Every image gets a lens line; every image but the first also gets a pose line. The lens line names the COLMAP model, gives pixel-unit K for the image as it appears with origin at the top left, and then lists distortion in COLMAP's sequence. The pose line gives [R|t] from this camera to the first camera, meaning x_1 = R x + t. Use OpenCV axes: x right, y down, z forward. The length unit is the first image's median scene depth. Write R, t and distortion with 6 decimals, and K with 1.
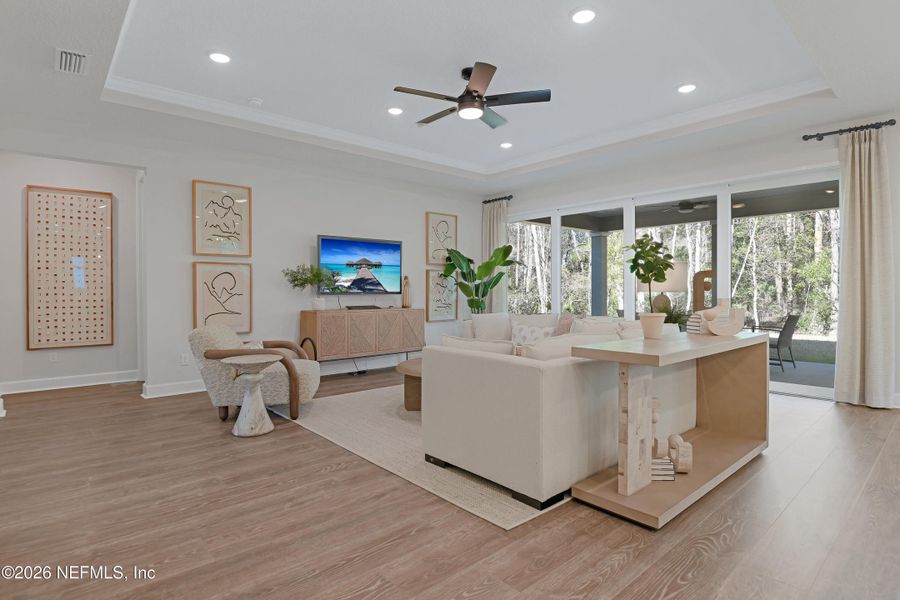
lens RADIAL K [[464.3, 0, 449.4], [0, 464.3, 285.4], [0, 0, 1]] dist [-0.001590, -0.000337]
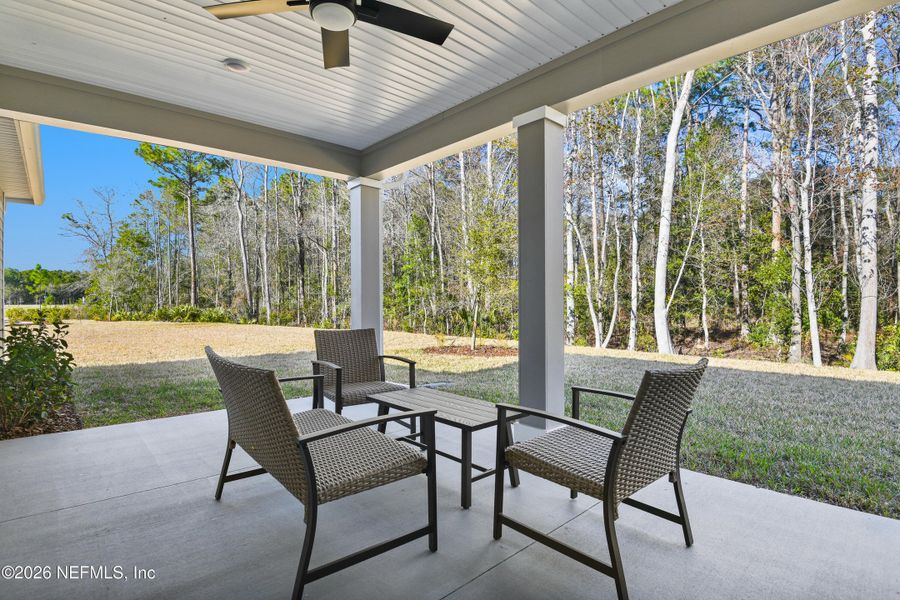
lens RADIAL K [[464.3, 0, 449.4], [0, 464.3, 285.4], [0, 0, 1]] dist [-0.001590, -0.000337]
pose [[0.998468, -0.001044, 0.055314, 0.161301], [0.002011, 0.999846, -0.017440, 0.005410], [-0.055287, 0.017525, 0.998317, 0.199060]]
